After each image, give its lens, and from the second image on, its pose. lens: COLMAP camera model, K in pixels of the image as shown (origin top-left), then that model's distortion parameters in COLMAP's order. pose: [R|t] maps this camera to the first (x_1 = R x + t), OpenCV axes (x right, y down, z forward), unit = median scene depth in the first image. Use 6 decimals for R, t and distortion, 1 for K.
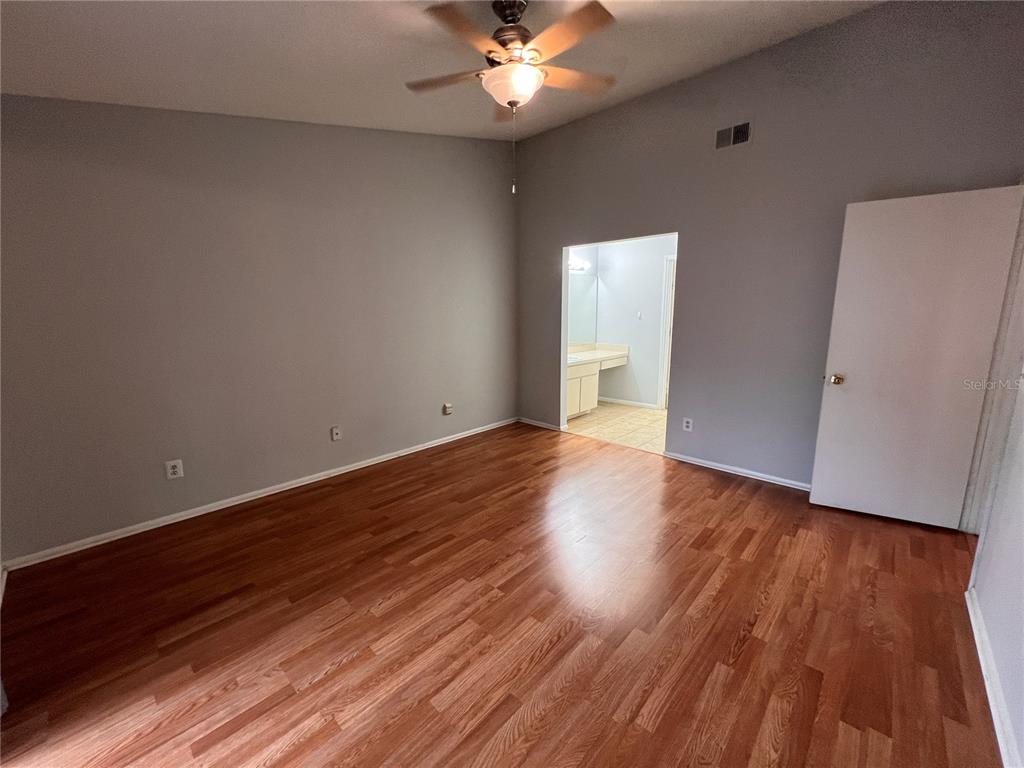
lens RADIAL K [[405.2, 0, 512.0], [0, 405.2, 384.0], [0, 0, 1]] dist [-0.012557, 0.000045]
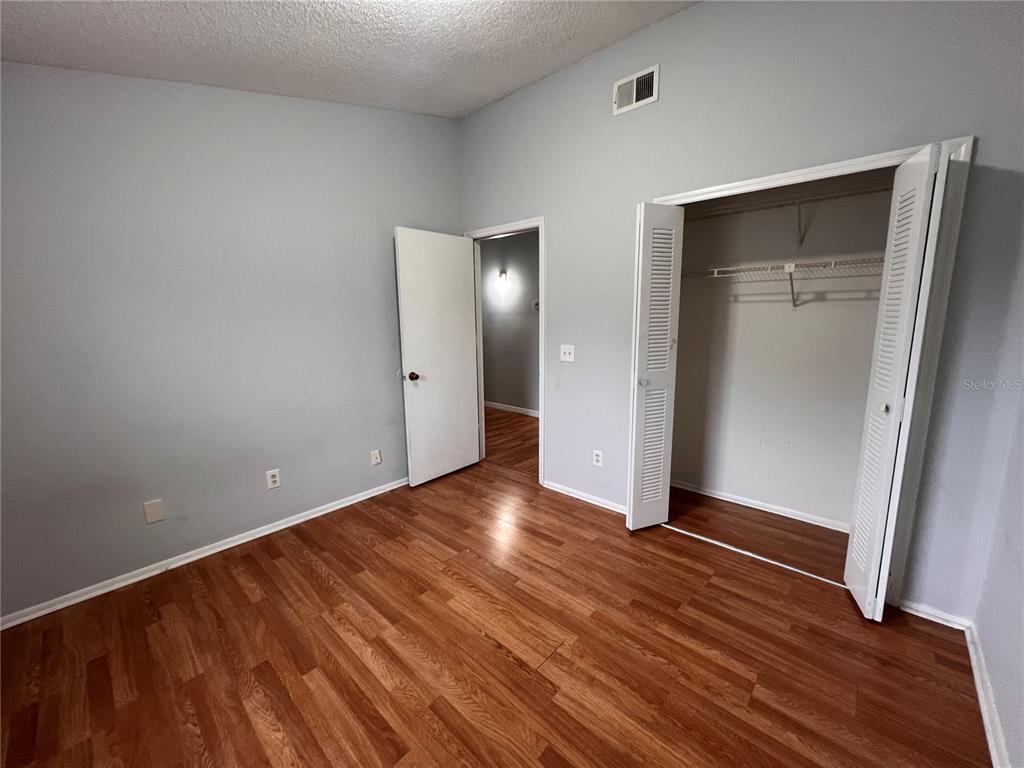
lens RADIAL K [[405.2, 0, 512.0], [0, 405.2, 384.0], [0, 0, 1]] dist [-0.012557, 0.000045]
pose [[-0.015001, -0.160437, 0.986932, -0.842398], [0.190033, 0.968595, 0.160344, -0.108165], [-0.981663, 0.189955, 0.015958, 0.633392]]
